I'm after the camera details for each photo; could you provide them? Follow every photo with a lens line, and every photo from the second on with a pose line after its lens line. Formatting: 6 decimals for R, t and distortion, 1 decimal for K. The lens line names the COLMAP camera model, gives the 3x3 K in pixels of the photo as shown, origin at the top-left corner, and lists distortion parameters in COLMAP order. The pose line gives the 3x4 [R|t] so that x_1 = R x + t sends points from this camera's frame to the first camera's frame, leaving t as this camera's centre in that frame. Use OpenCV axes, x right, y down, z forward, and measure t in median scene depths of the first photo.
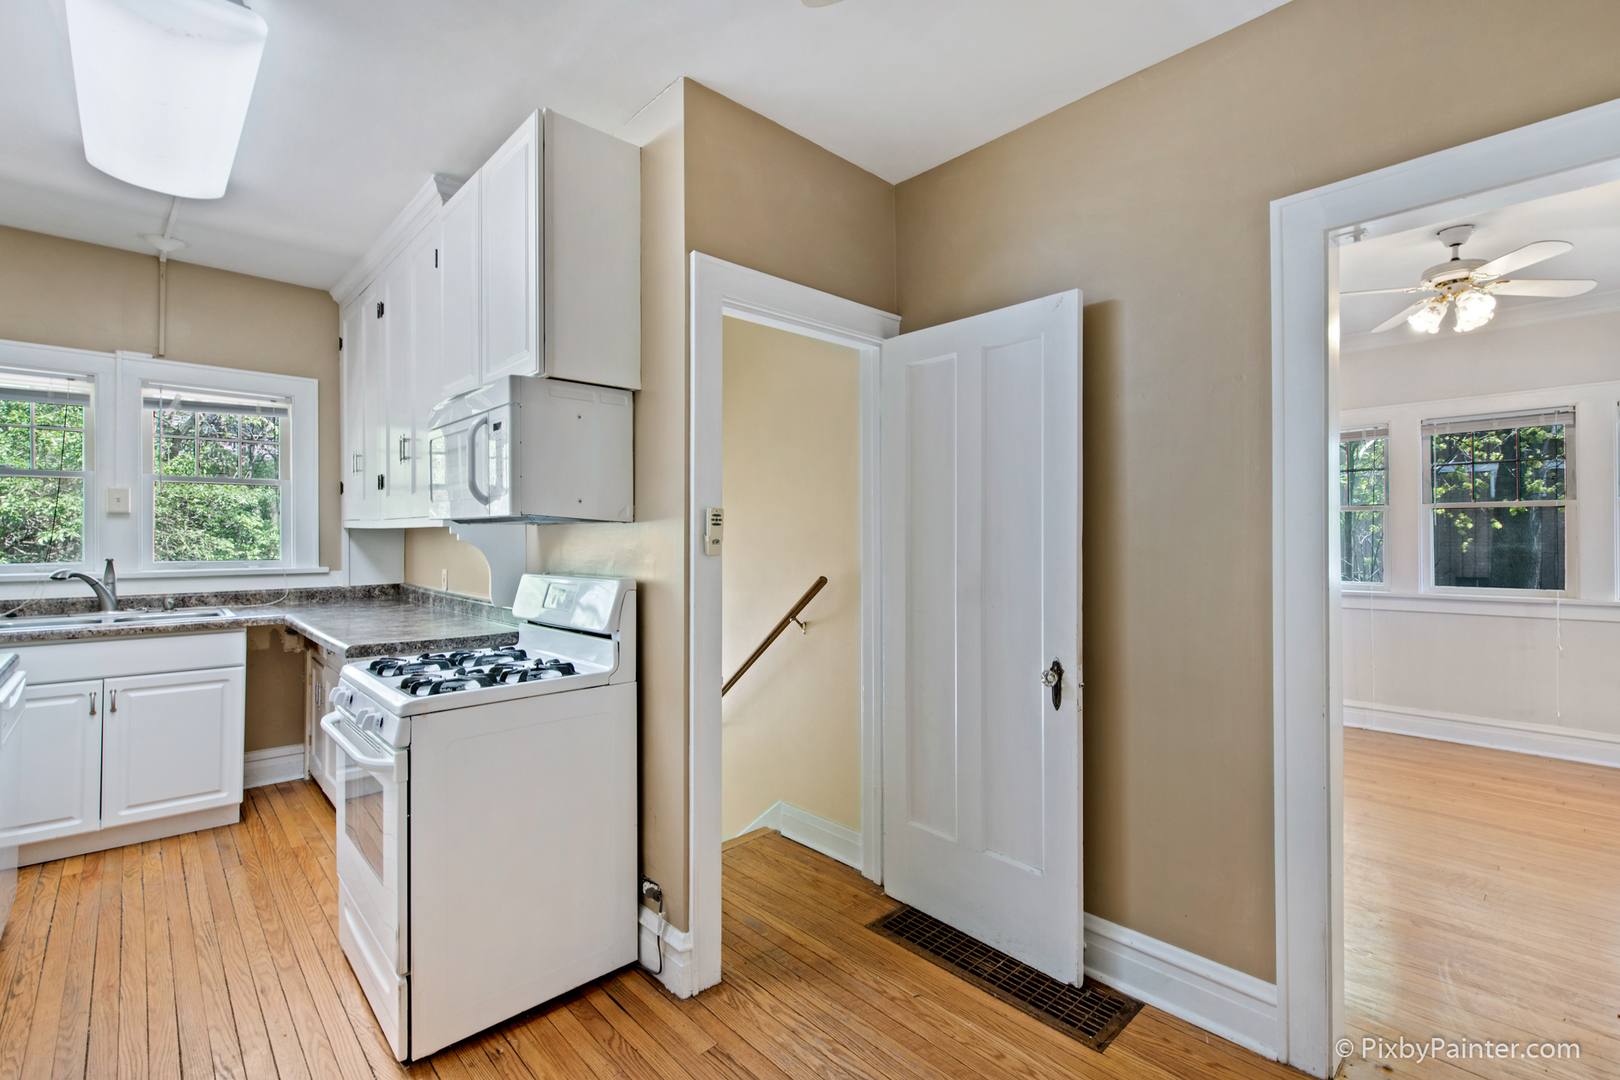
lens RADIAL K [[726.2, 0, 818.9], [0, 726.2, 542.2], [0, 0, 1]] dist [0.002419, -0.003905]
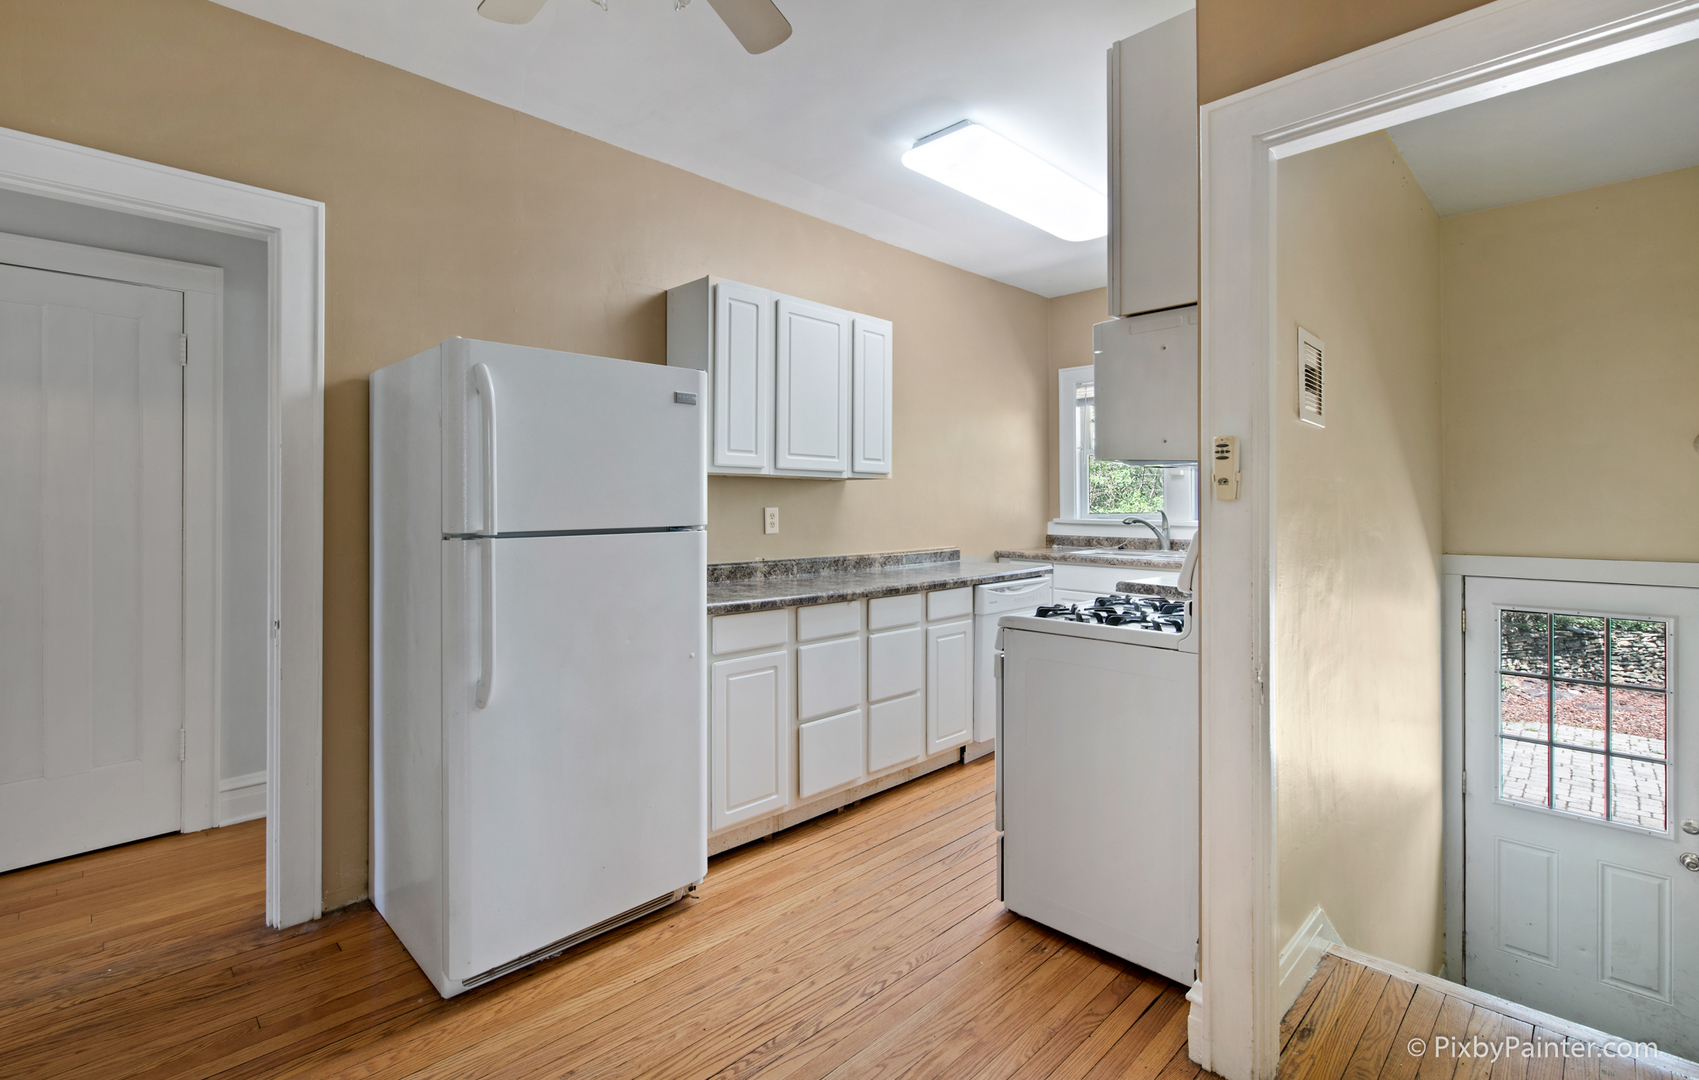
lens RADIAL K [[754.8, 0, 801.3], [0, 754.8, 488.1], [0, 0, 1]] dist [-0.000527, 0.000218]
pose [[-0.014234, -0.020745, -0.999683, 0.399337], [-0.009691, 0.999741, -0.020608, 0.017114], [0.999852, 0.009394, -0.014432, 0.356672]]
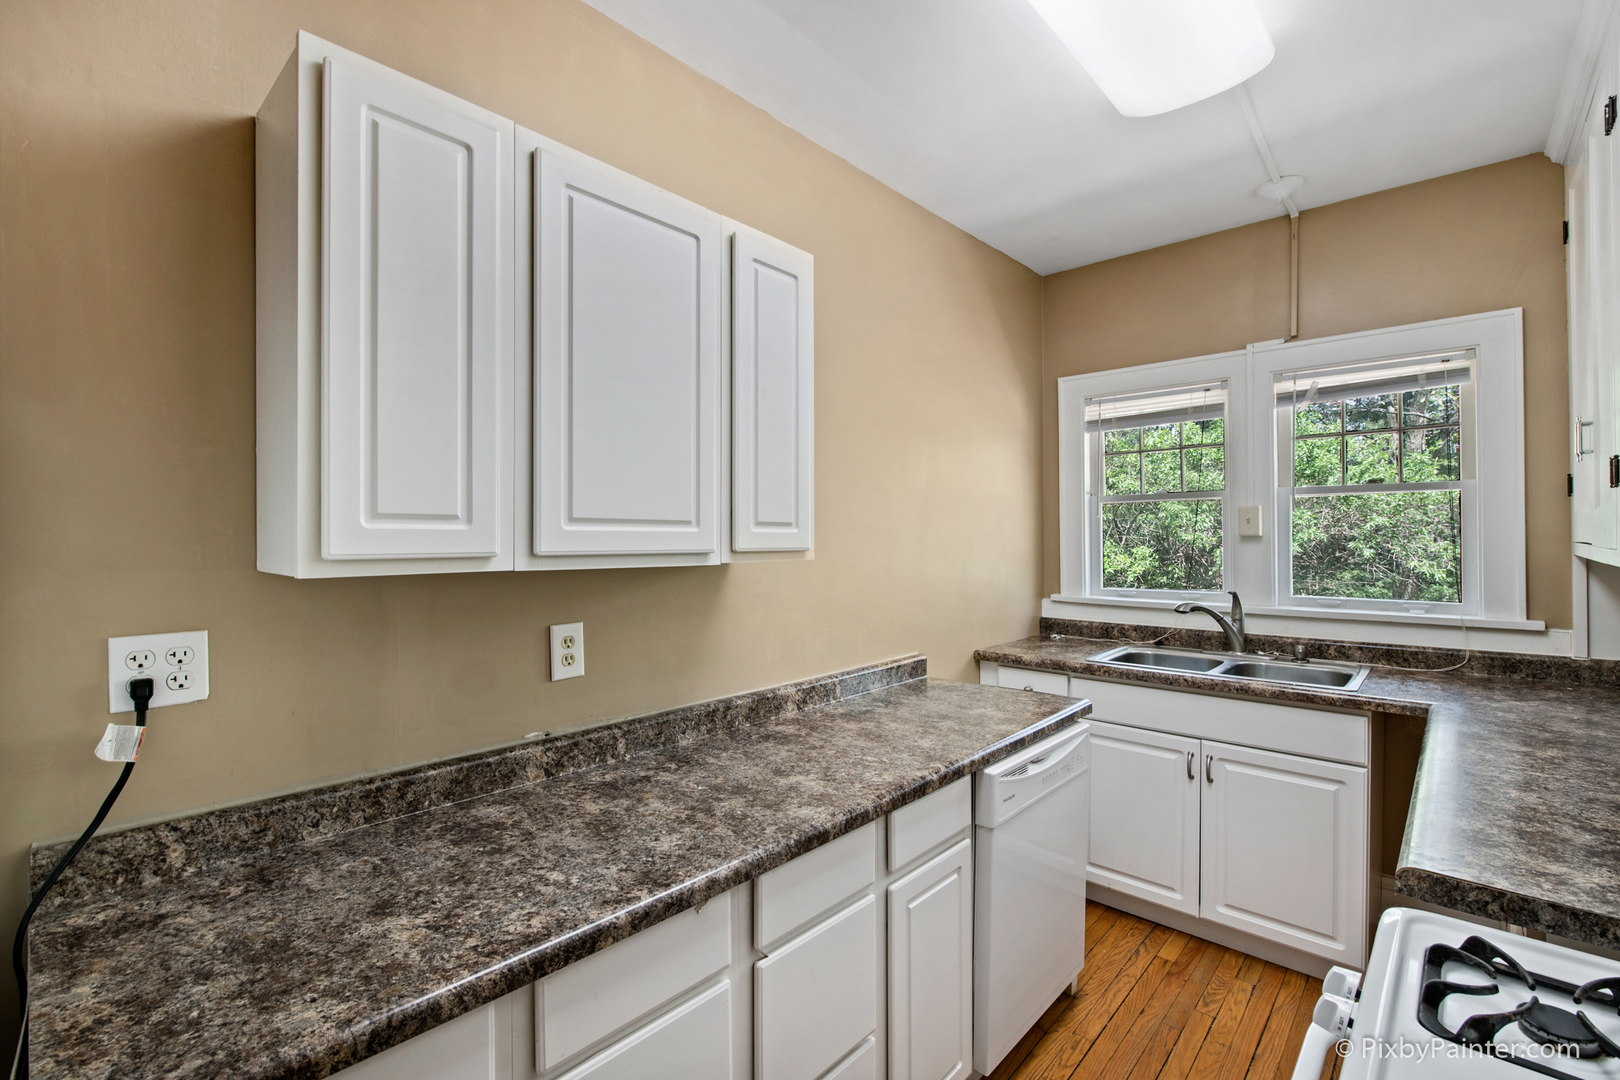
lens RADIAL K [[726.2, 0, 804.3], [0, 726.2, 532.9], [0, 0, 1]] dist [0.002419, -0.003905]
pose [[0.077672, -0.007658, -0.996950, -0.164144], [-0.002627, 0.999965, -0.007885, -0.036673], [0.996975, 0.003232, 0.077649, 0.423617]]
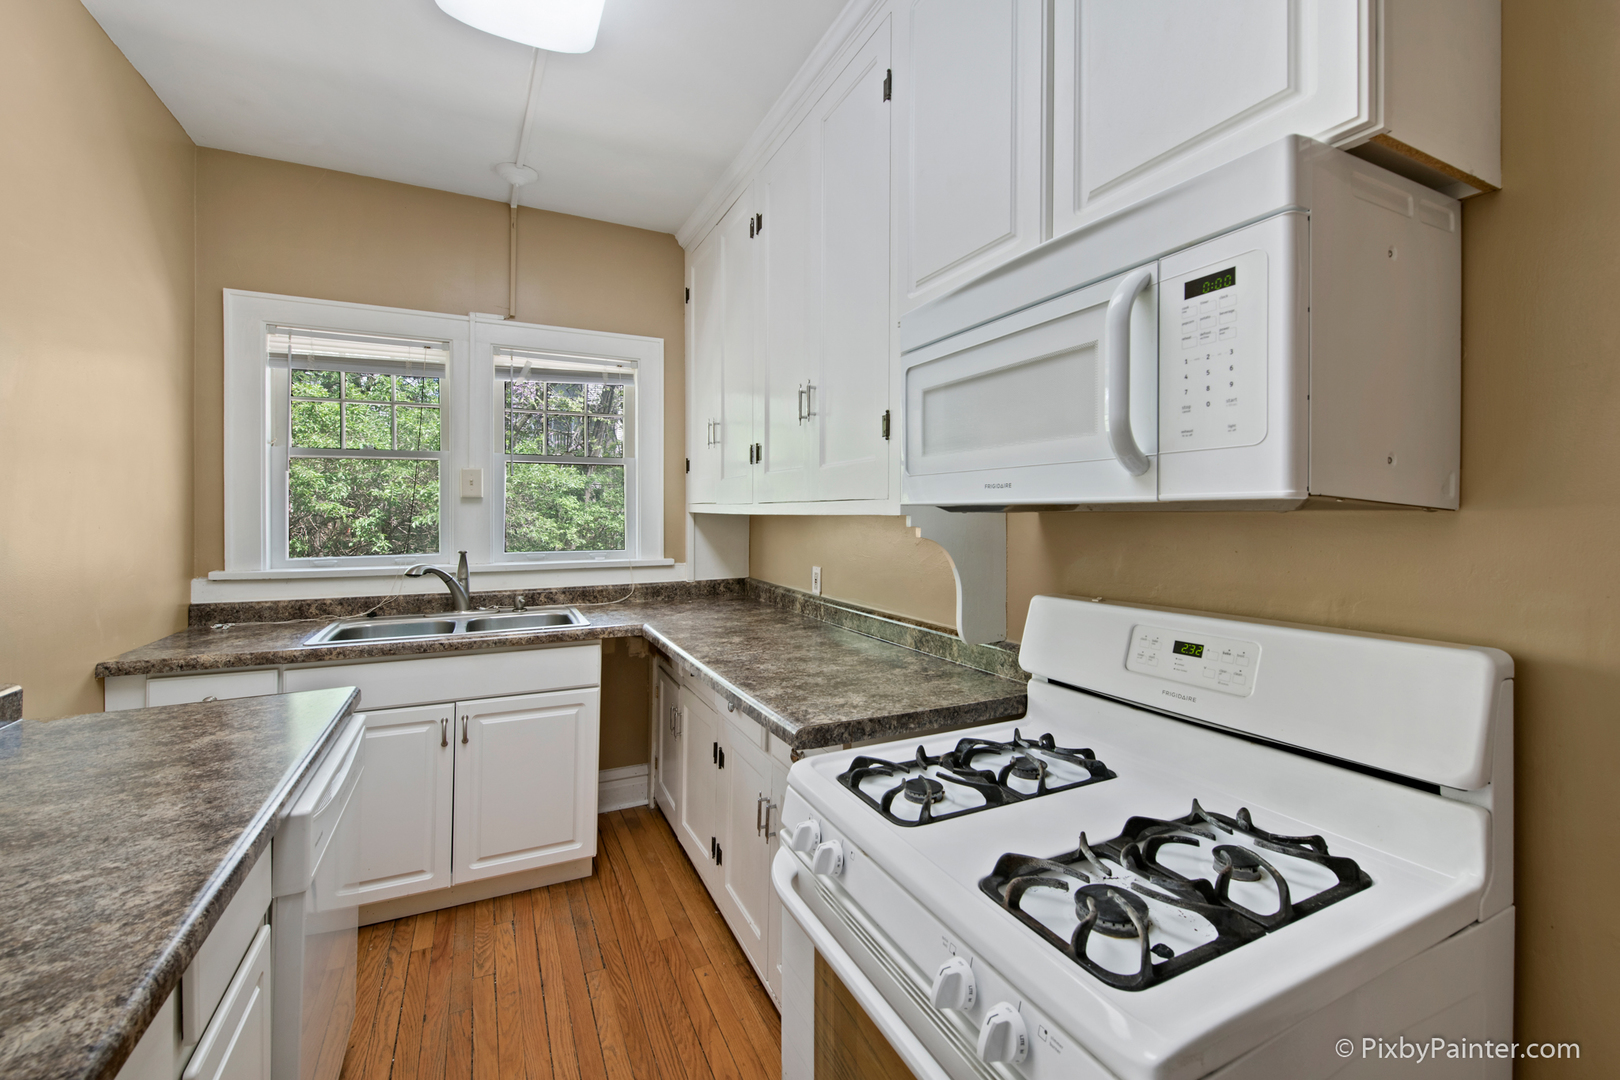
lens RADIAL K [[669.7, 0, 831.2], [0, 669.7, 514.6], [0, 0, 1]] dist [-0.003077, -0.002110]
pose [[0.961790, -0.002223, -0.273781, -0.332735], [0.000678, 0.999983, -0.005736, -0.015051], [0.273789, 0.005331, 0.961775, 0.348313]]
